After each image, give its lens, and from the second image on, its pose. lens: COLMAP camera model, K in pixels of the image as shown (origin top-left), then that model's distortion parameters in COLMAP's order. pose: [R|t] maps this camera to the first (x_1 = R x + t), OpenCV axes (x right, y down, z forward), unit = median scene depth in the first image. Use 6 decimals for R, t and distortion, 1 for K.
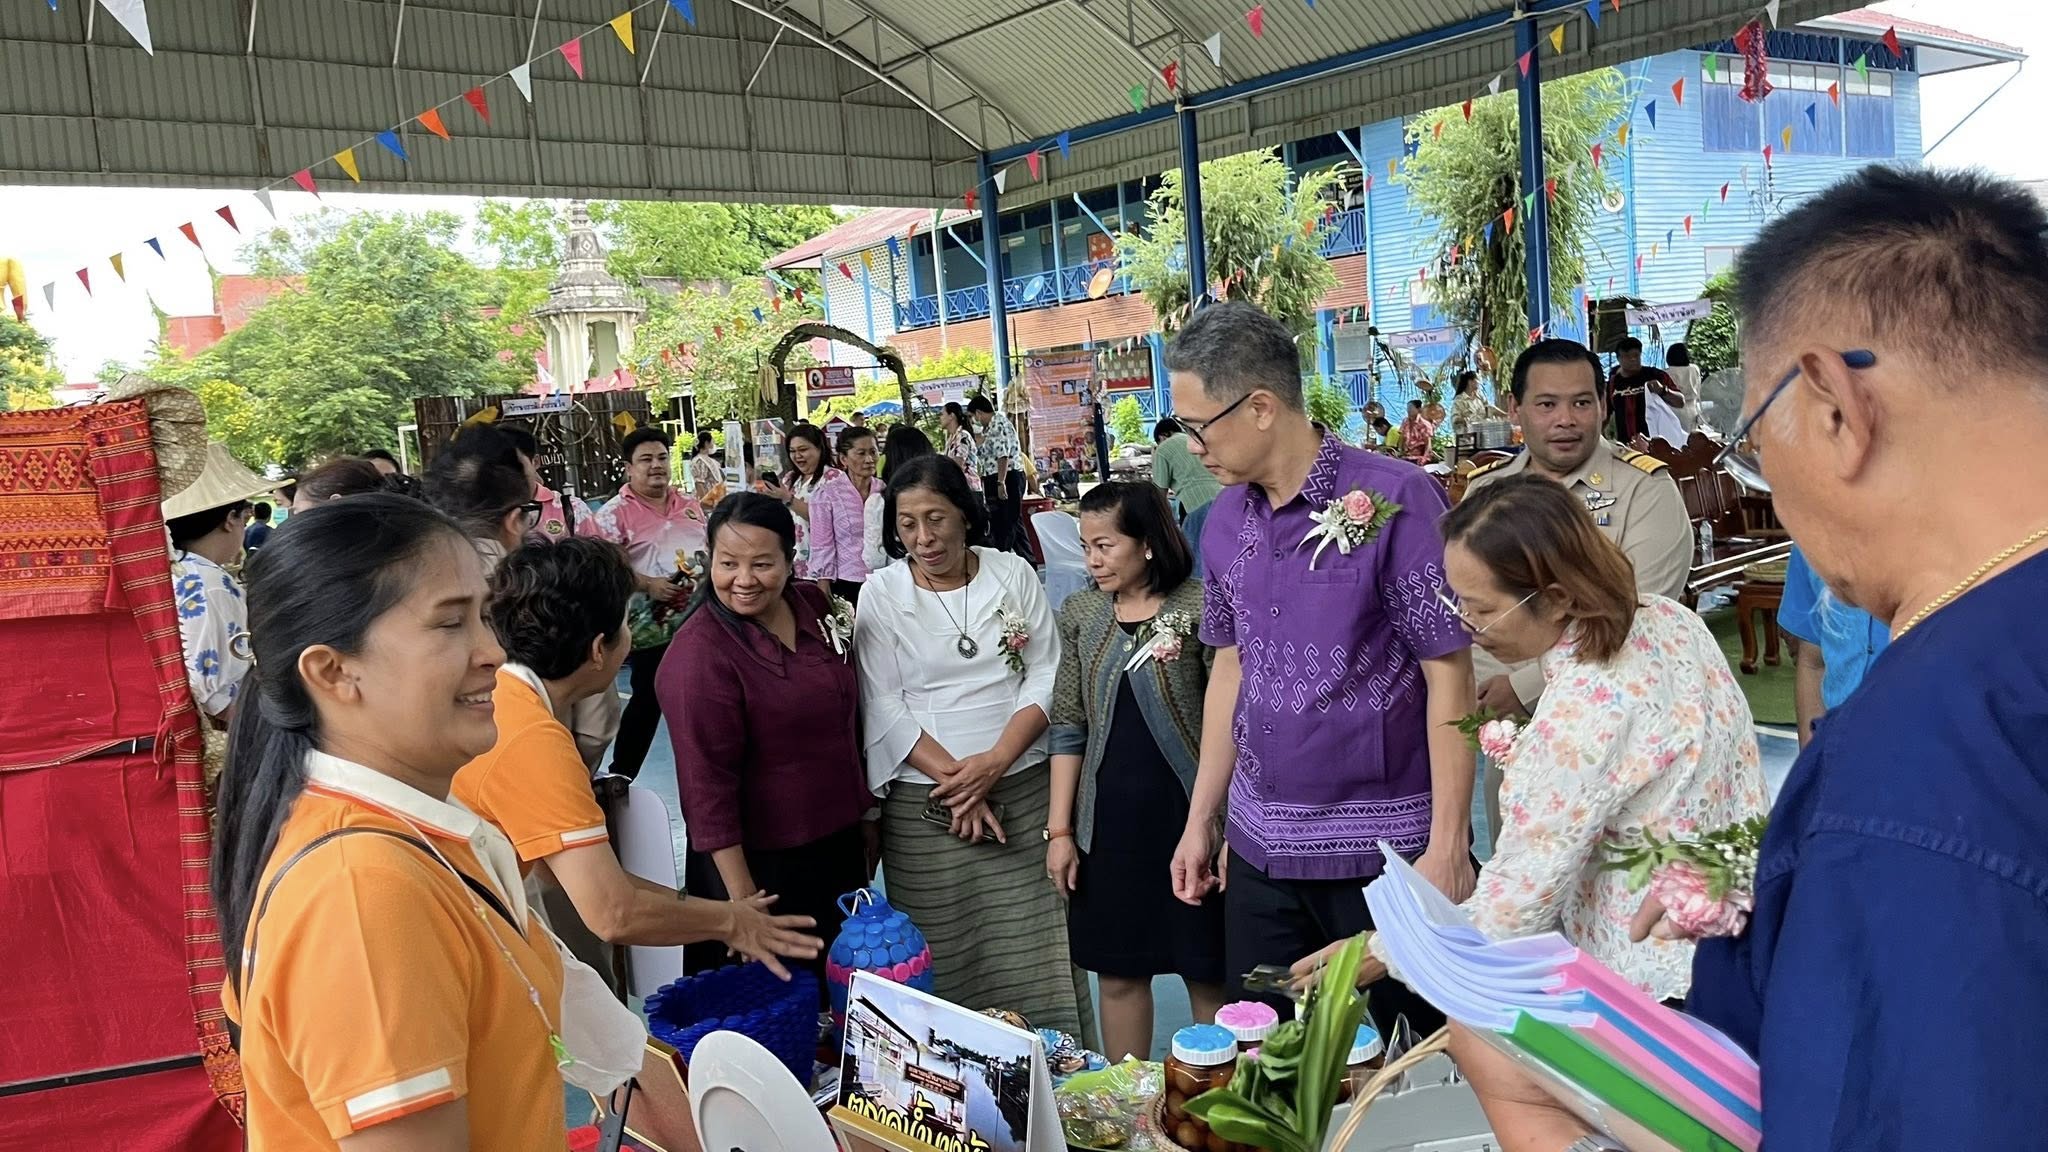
lens RADIAL K [[1623.2, 0, 1034.3], [0, 1623.2, 569.8], [0, 0, 1]] dist [0.091891, -0.139590]
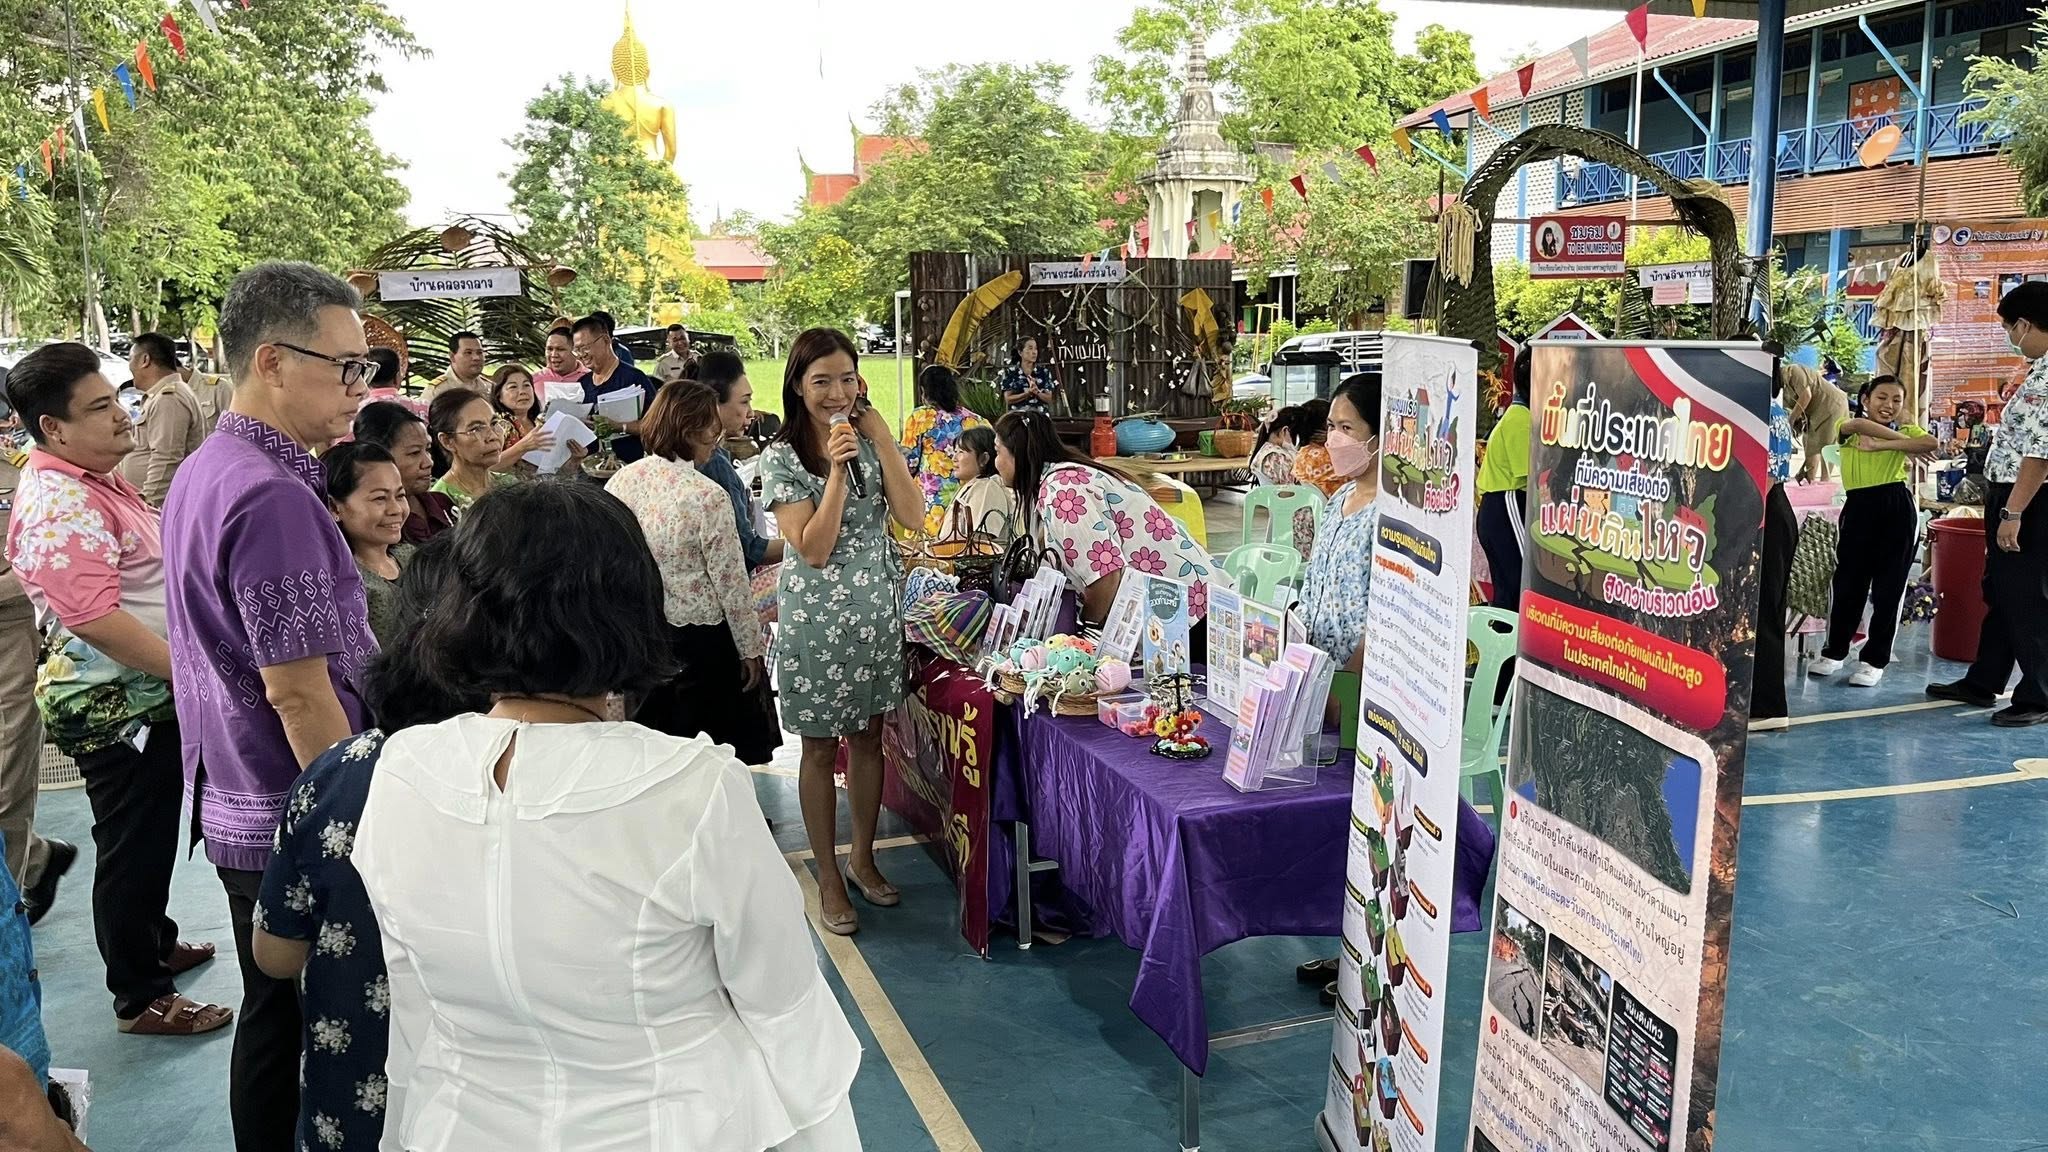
lens RADIAL K [[1623.2, 0, 1034.3], [0, 1623.2, 569.8], [0, 0, 1]] dist [0.091891, -0.139590]
pose [[0.933690, 0.119177, -0.337669, -0.022753], [-0.095758, 0.991748, 0.085247, -0.010284], [0.345042, -0.047260, 0.937397, 0.107362]]
